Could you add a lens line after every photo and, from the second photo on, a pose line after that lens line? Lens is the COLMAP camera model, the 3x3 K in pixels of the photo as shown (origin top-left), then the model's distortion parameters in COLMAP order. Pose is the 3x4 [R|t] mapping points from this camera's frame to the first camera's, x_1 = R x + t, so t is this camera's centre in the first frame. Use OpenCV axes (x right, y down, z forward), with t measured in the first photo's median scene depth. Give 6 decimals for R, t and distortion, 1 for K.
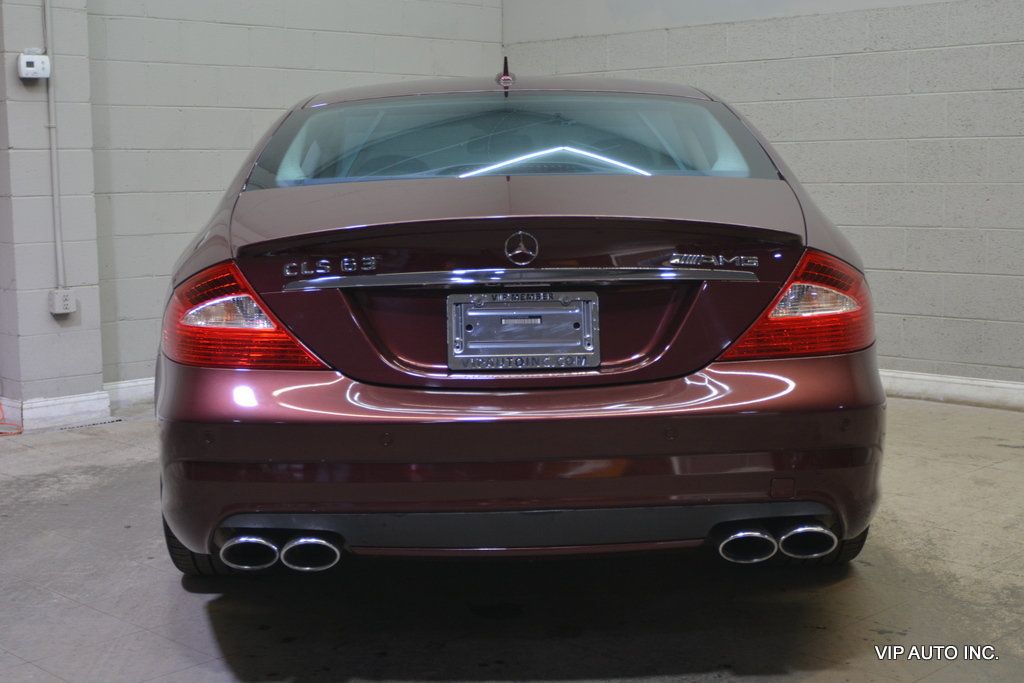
lens RADIAL K [[1429.6, 0, 512.0], [0, 1429.6, 341.5], [0, 0, 1]] dist [-0.015201, 0.023769]
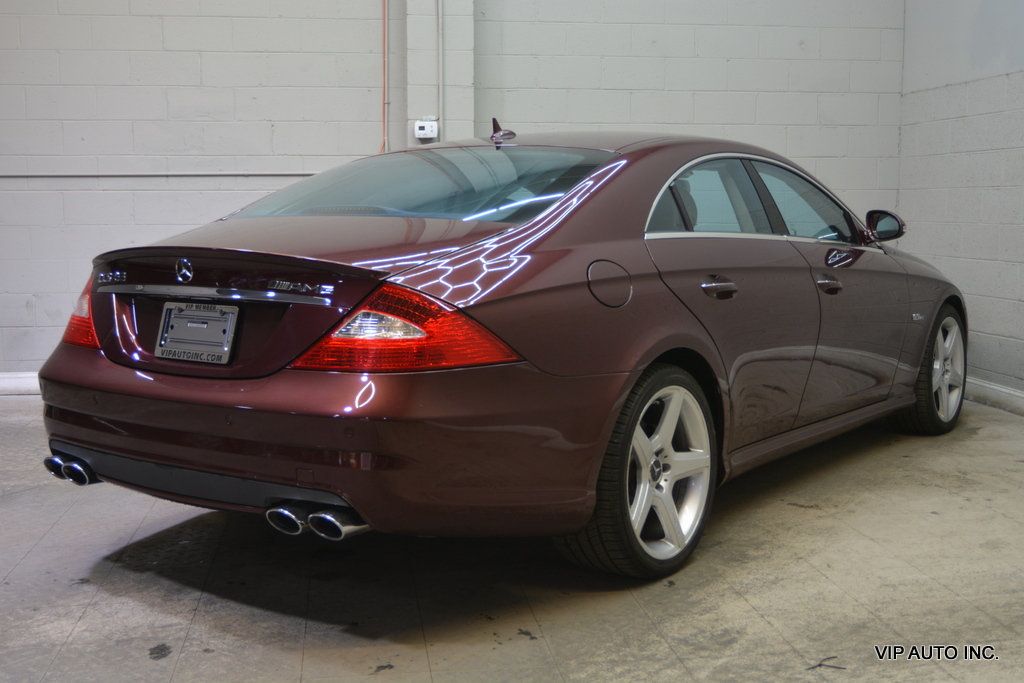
lens RADIAL K [[1184.9, 0, 512.0], [0, 1184.9, 341.5], [0, 0, 1]] dist [-0.013285, 0.018536]
pose [[0.797297, 0.080934, -0.598137, 0.419815], [-0.082090, 0.996302, 0.025387, -0.023878], [0.597979, 0.028860, 0.800992, 0.134792]]
